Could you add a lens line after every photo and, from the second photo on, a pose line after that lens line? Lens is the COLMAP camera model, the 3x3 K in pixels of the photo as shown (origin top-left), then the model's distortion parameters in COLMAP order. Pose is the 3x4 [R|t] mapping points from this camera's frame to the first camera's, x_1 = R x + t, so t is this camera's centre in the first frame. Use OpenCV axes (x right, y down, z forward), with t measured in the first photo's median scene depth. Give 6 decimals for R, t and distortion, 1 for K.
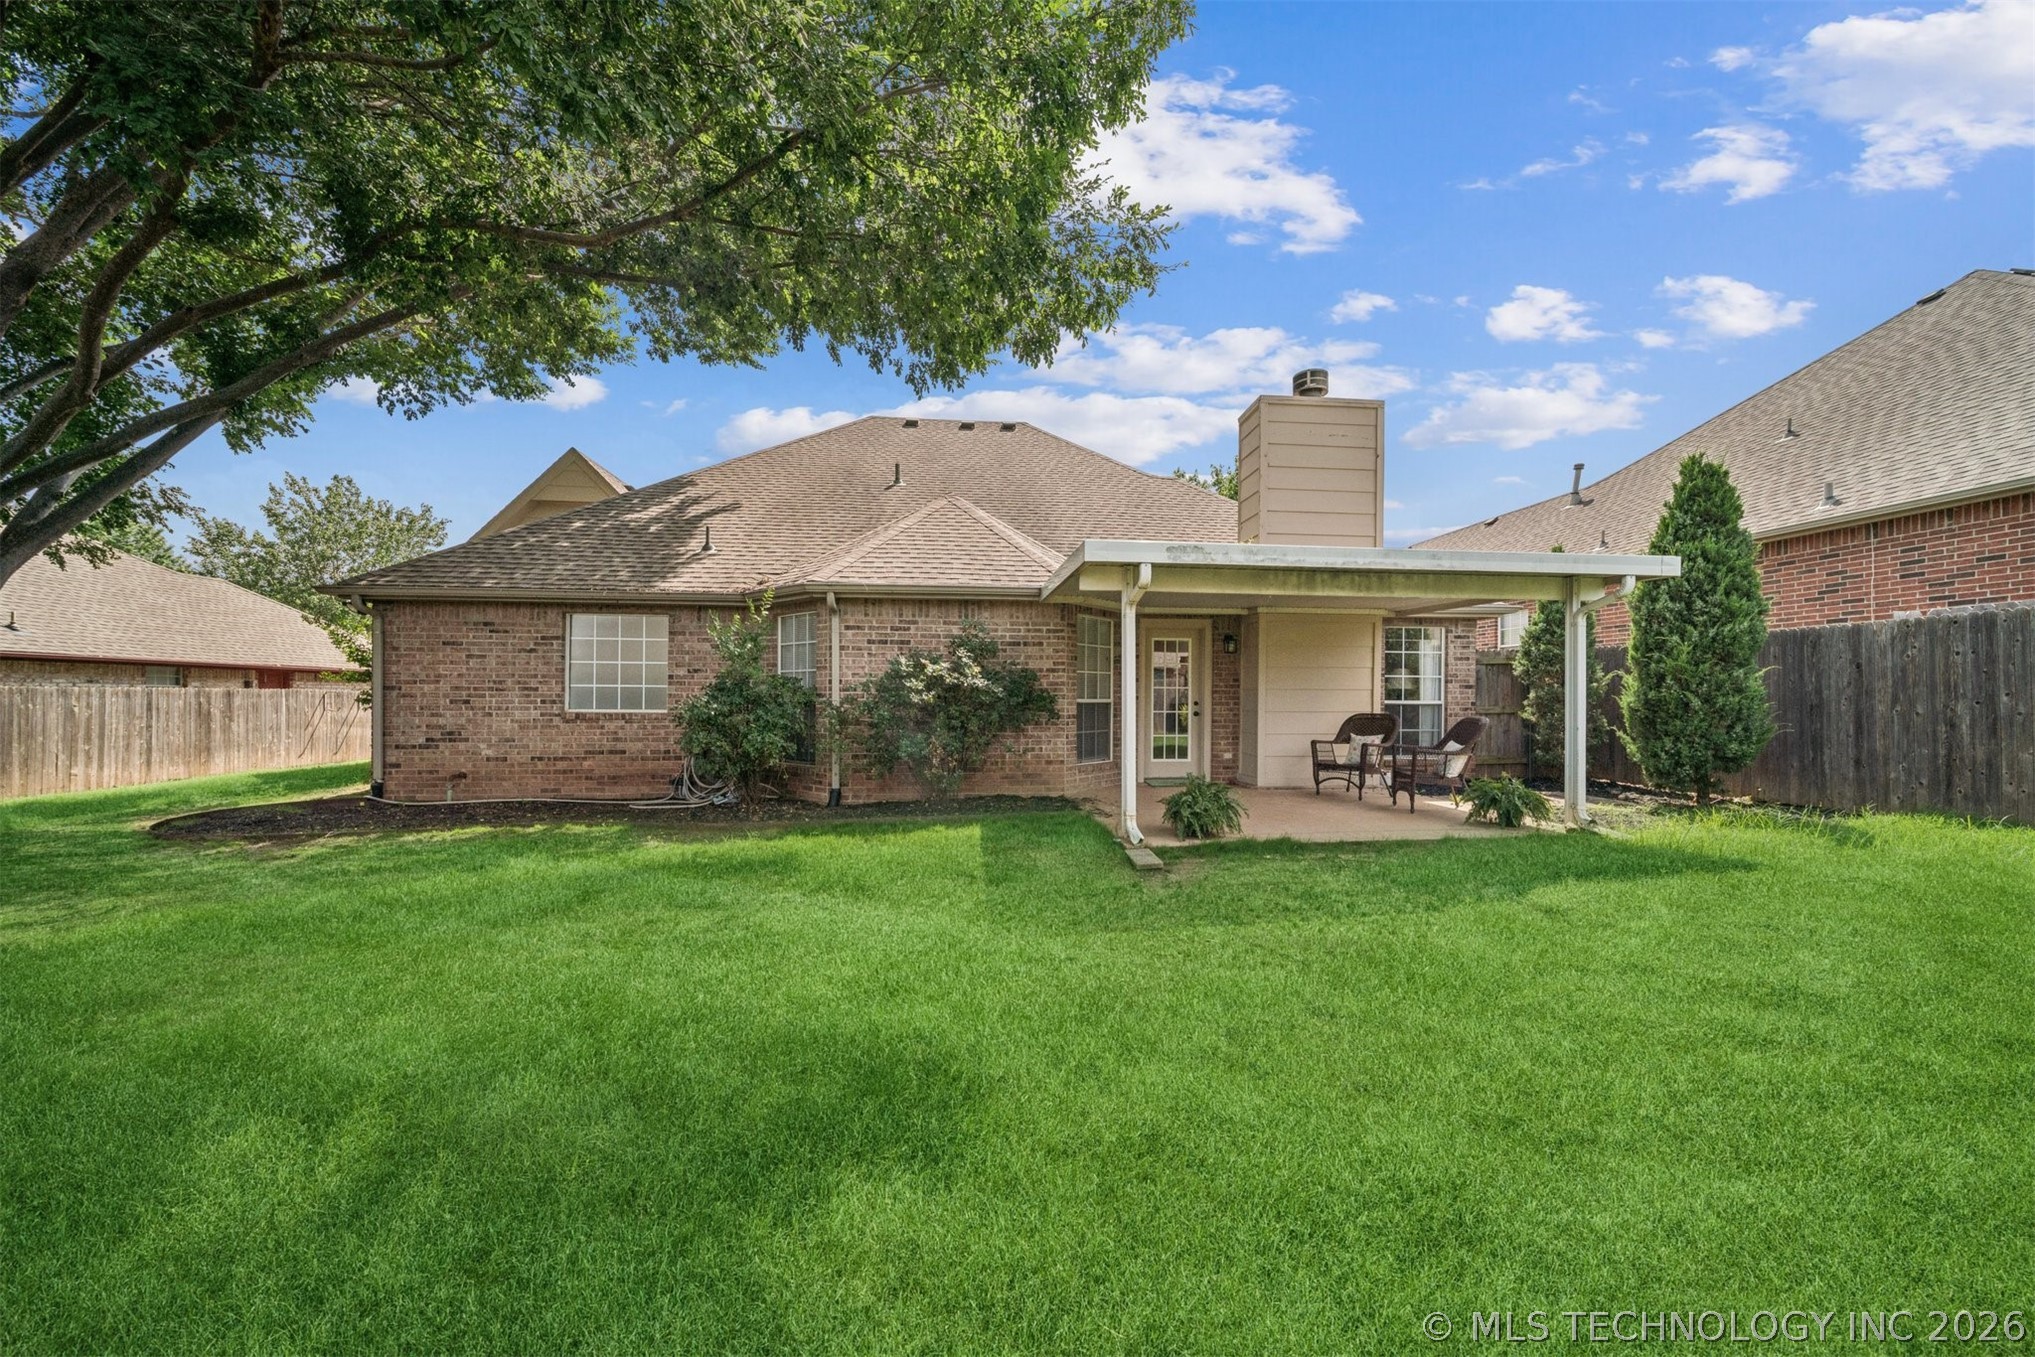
lens RADIAL K [[726.1, 0, 1017.9], [0, 726.1, 698.8], [0, 0, 1]] dist [-0.000094, -0.000058]
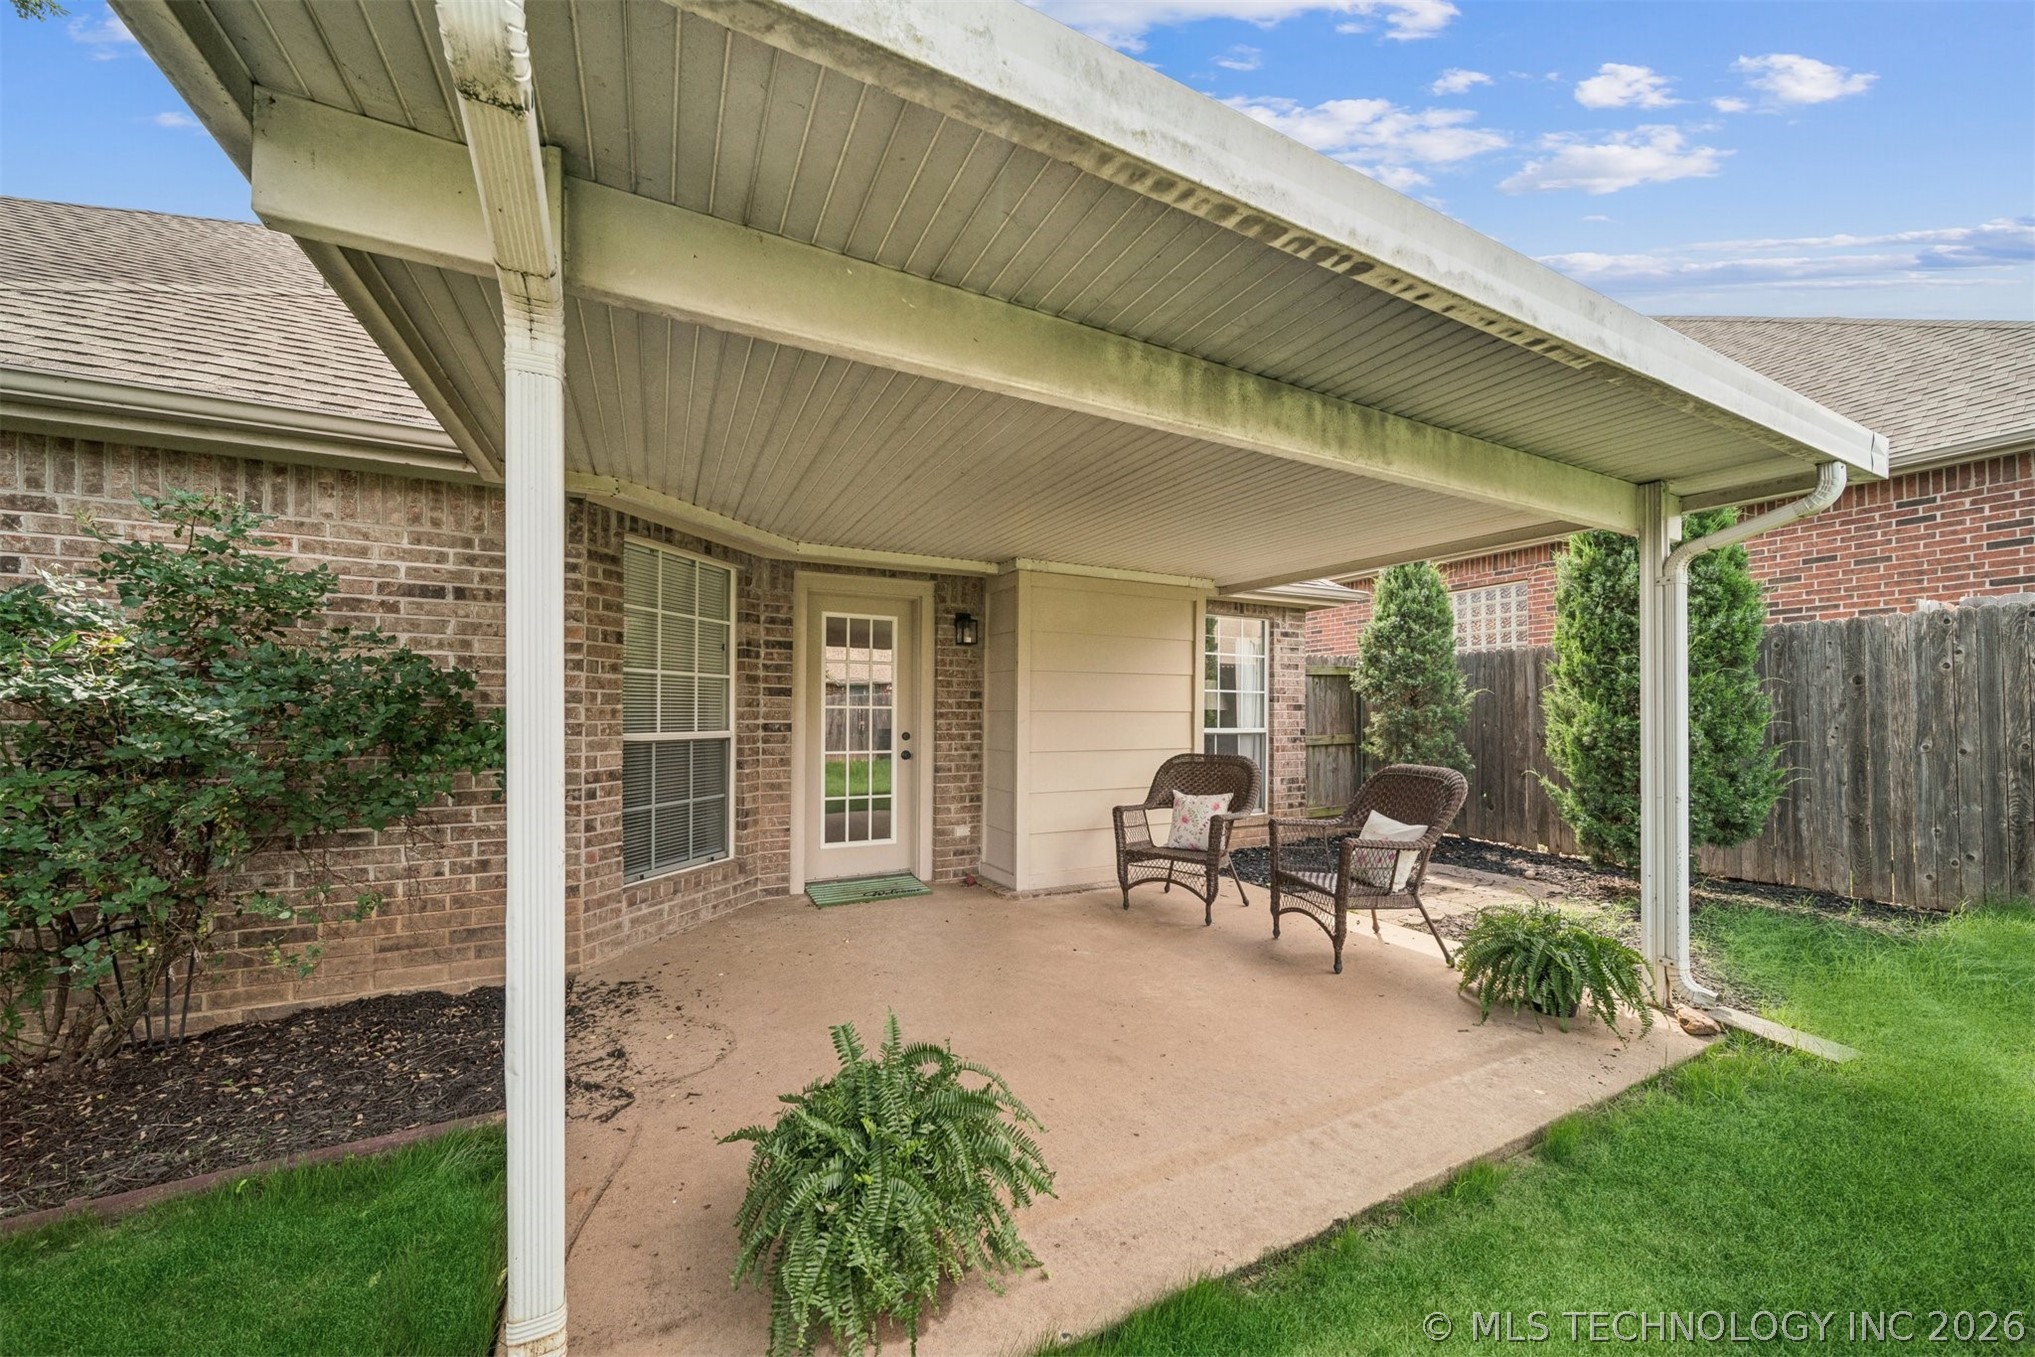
lens RADIAL K [[726.1, 0, 1017.9], [0, 726.1, 698.8], [0, 0, 1]] dist [-0.000094, -0.000058]
pose [[0.932701, 0.007565, 0.360571, 0.142313], [0.000799, 0.999734, -0.023041, -0.010192], [-0.360650, 0.021778, 0.932447, 0.515846]]
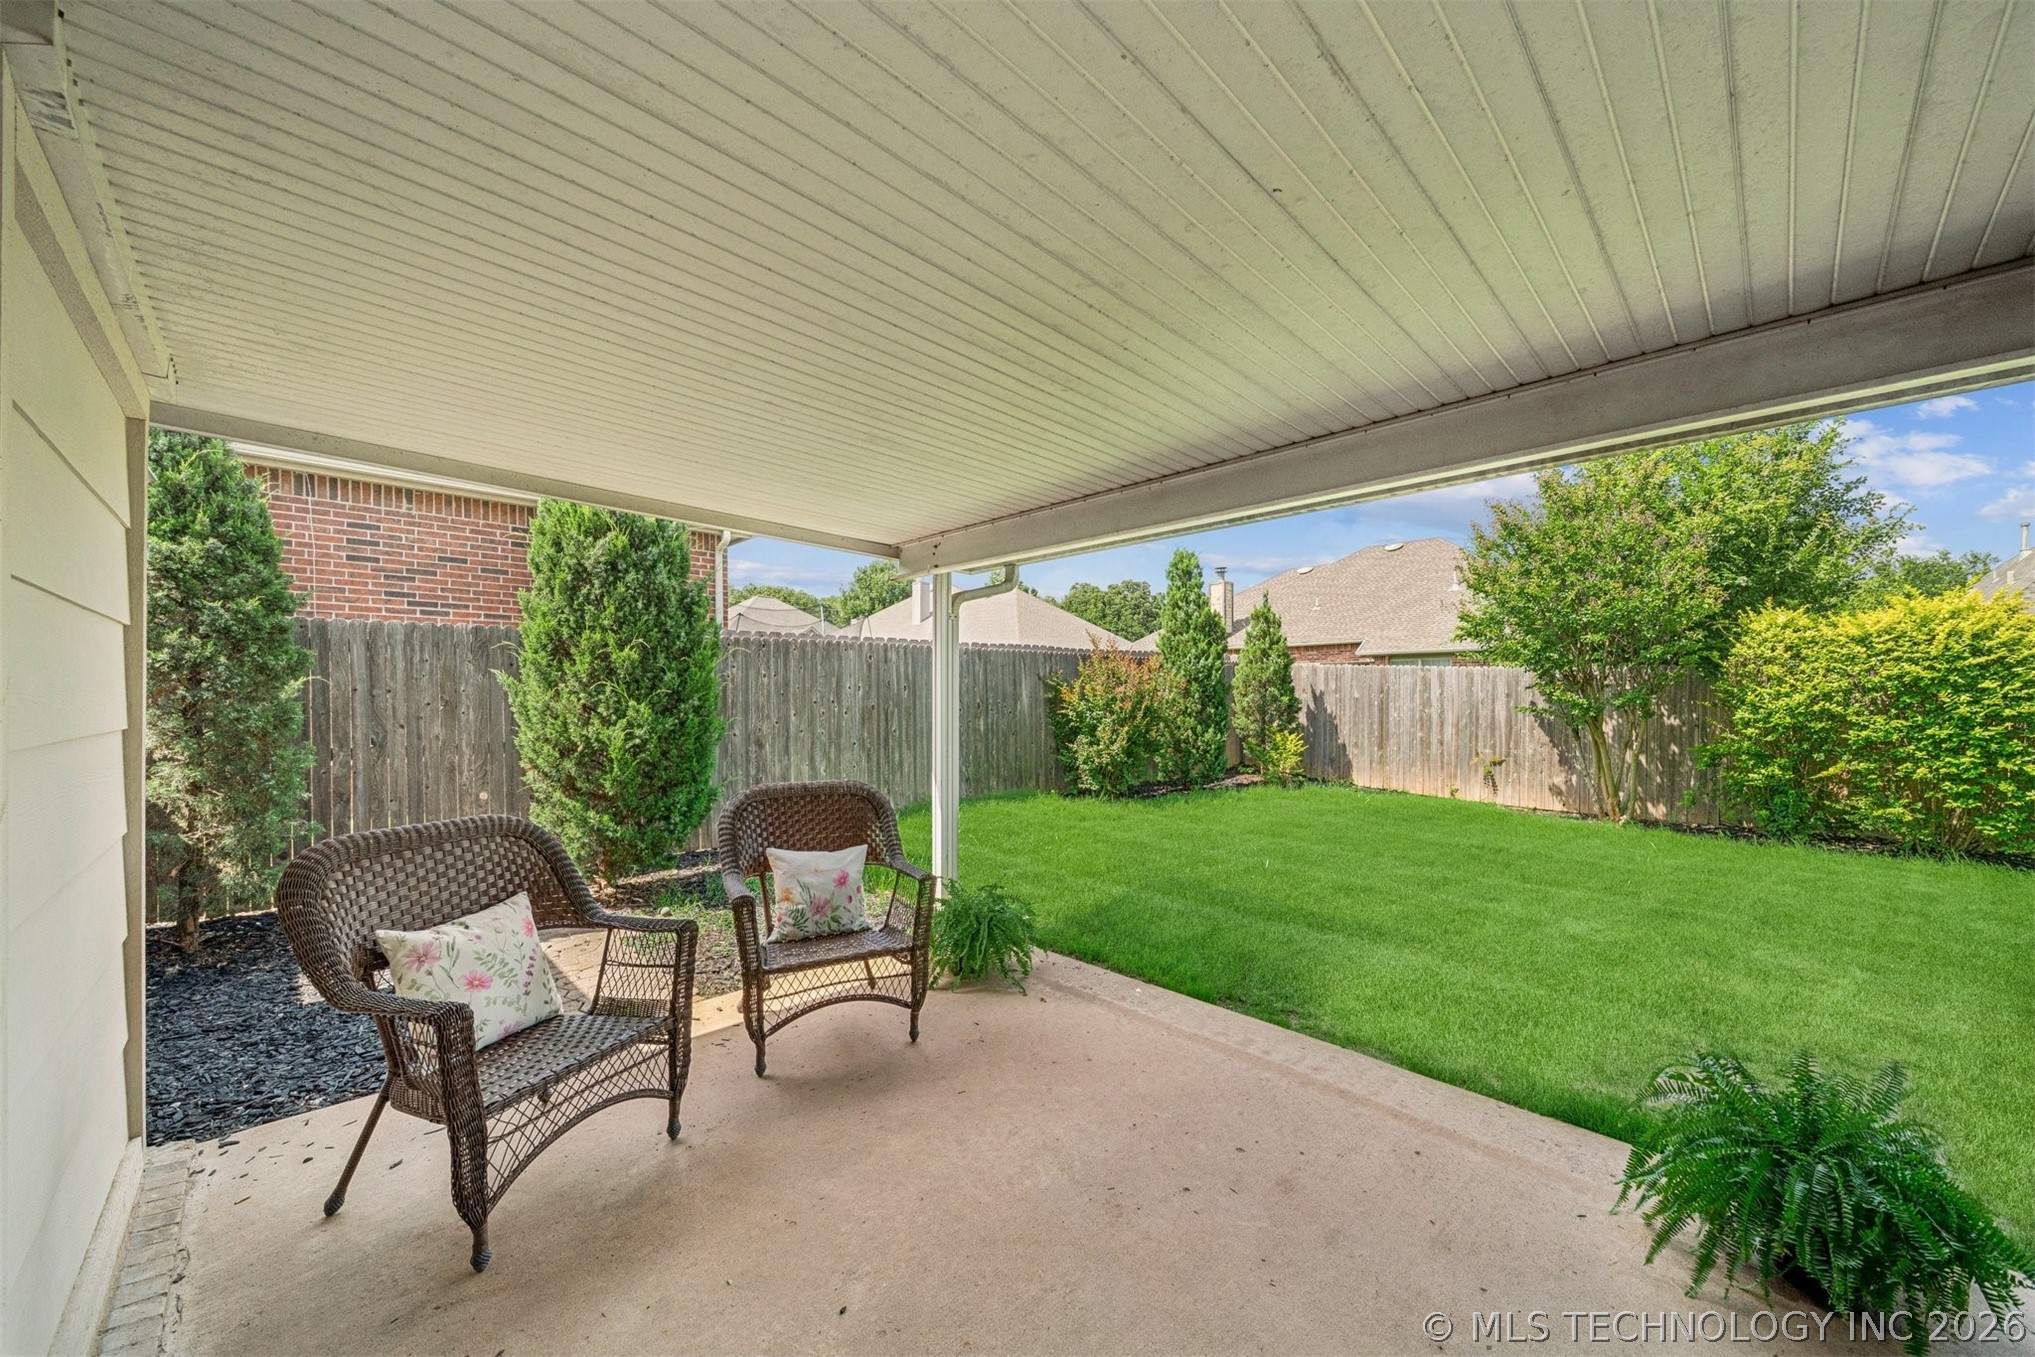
lens RADIAL K [[740.2, 0, 1042.1], [0, 740.2, 702.1], [0, 0, 1]] dist [-0.000007, -0.000010]
pose [[-0.640724, -0.005037, 0.767755, 0.158538], [0.000817, 0.999973, 0.007242, -0.022439], [-0.767771, 0.005268, -0.640703, 0.971797]]
